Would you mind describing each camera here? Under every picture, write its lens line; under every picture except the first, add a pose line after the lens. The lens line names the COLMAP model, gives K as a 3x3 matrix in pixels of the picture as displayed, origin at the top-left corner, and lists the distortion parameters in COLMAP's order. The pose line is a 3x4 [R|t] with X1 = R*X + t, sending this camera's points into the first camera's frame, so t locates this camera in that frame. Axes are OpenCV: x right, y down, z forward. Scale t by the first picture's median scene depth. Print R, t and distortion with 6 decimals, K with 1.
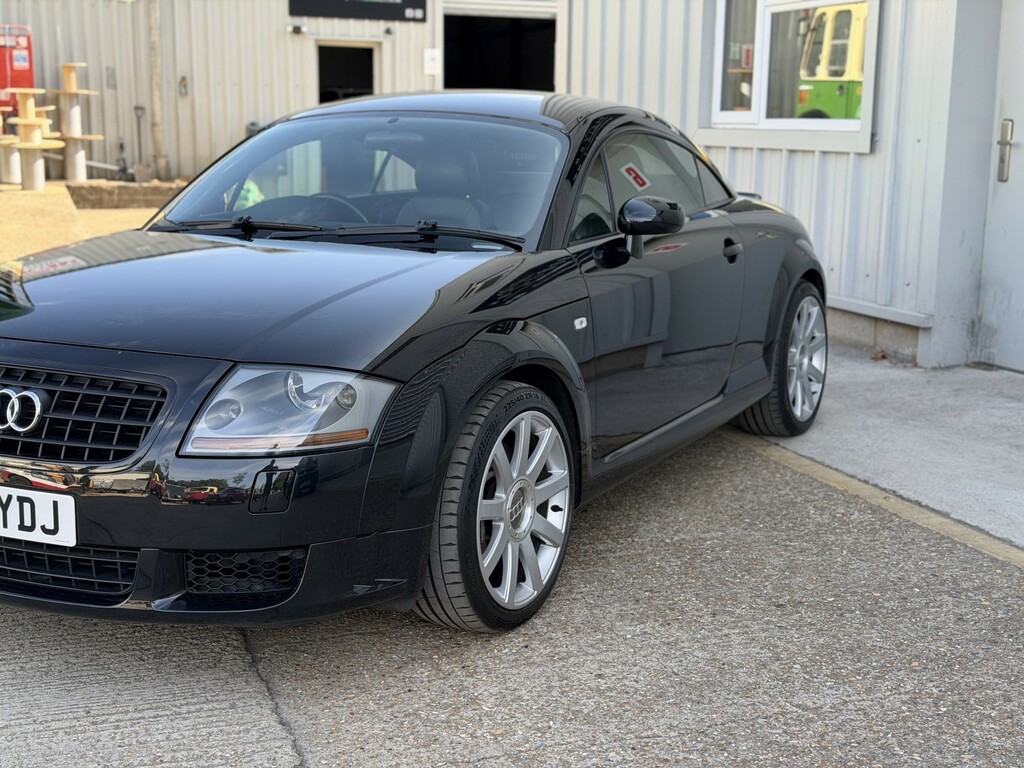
lens RADIAL K [[1434.5, 0, 508.3], [0, 1434.5, 391.5], [0, 0, 1]] dist [0.132464, 0.000000]
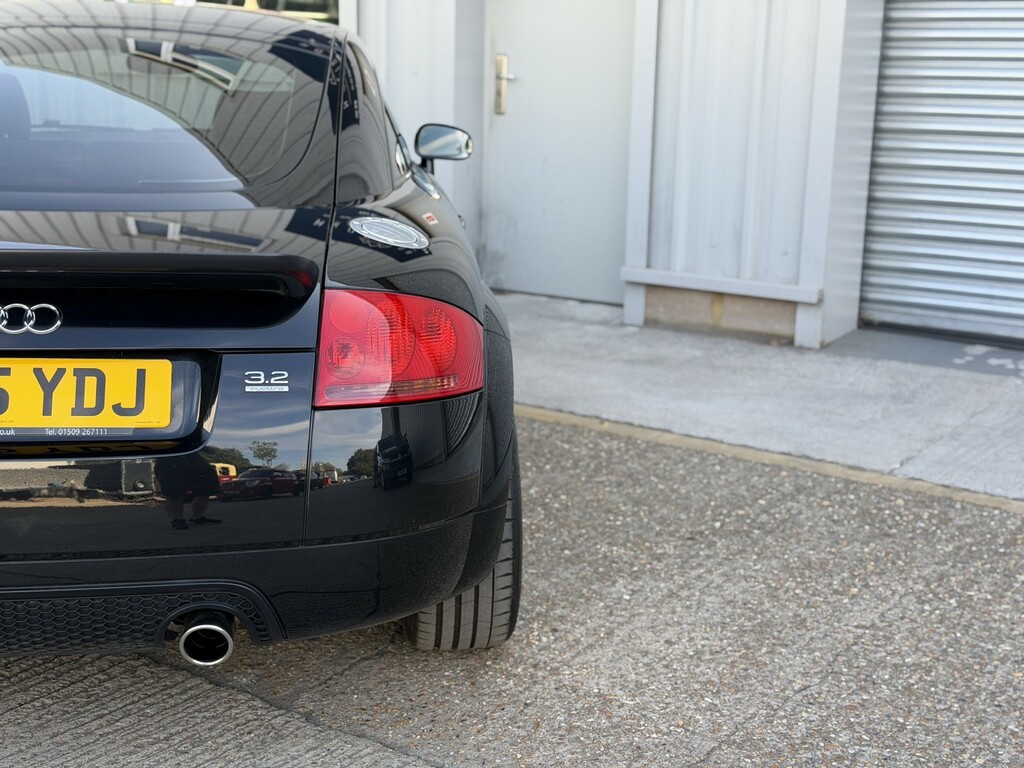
lens RADIAL K [[1434.5, 0, 511.5], [0, 1434.5, 391.1], [0, 0, 1]] dist [0.132464, 0.000000]
pose [[0.817661, -0.118253, 0.563424, -0.427805], [0.091804, 0.992936, 0.075170, -0.037679], [-0.568333, -0.009739, 0.822741, 0.225110]]
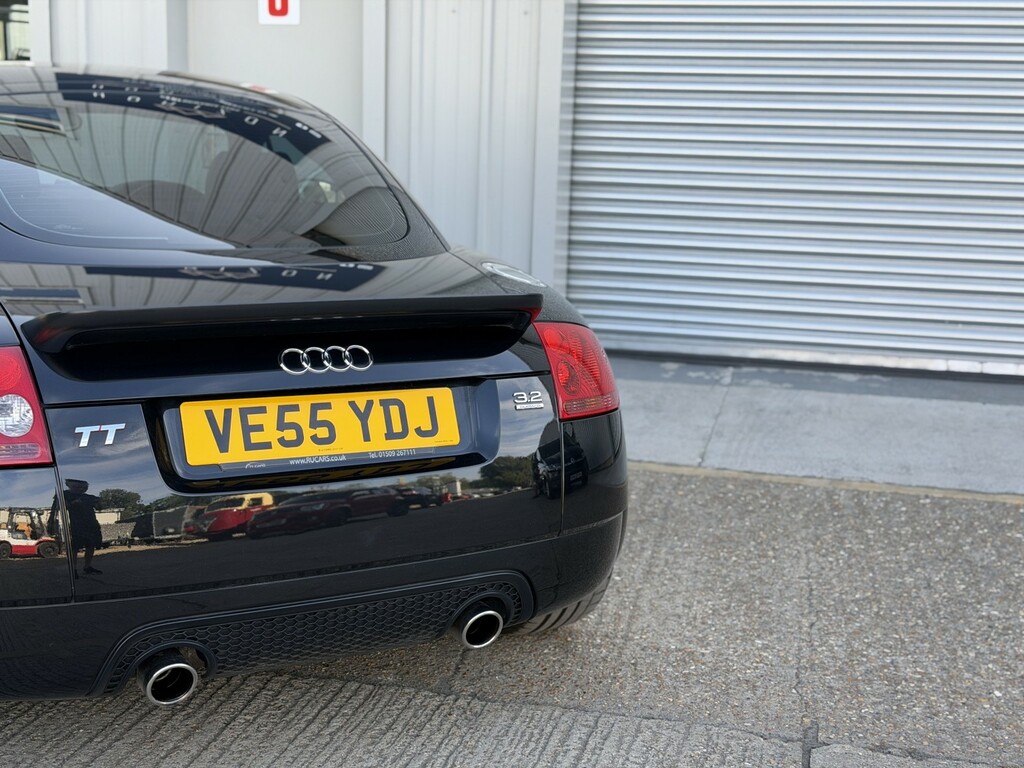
lens RADIAL K [[1434.5, 0, 514.3], [0, 1434.5, 388.8], [0, 0, 1]] dist [0.132464, 0.000000]
pose [[0.529436, -0.143043, 0.836204, -0.752793], [0.129347, 0.987769, 0.087075, -0.072572], [-0.838431, 0.062060, 0.541462, 0.386430]]
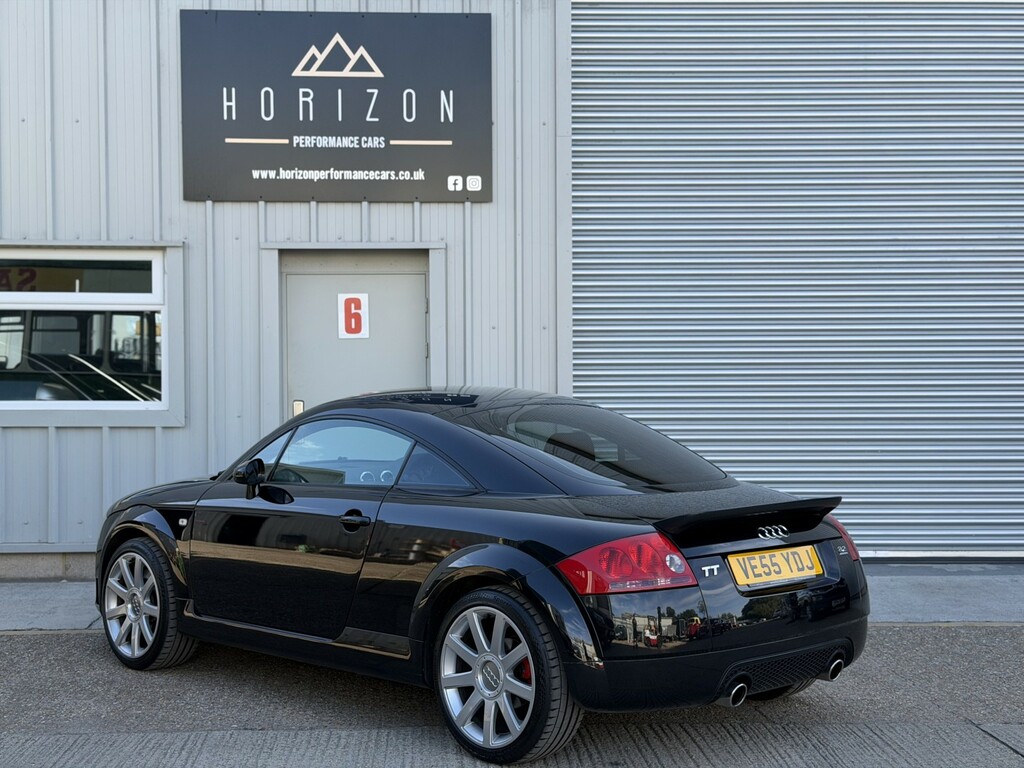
lens RADIAL K [[1434.5, 0, 514.4], [0, 1434.5, 389.4], [0, 0, 1]] dist [0.132464, 0.000000]
pose [[0.288473, -0.011829, 0.957415, -1.562695], [0.184313, 0.981909, -0.043402, -0.152870], [-0.939581, 0.188984, 0.285435, 0.619896]]
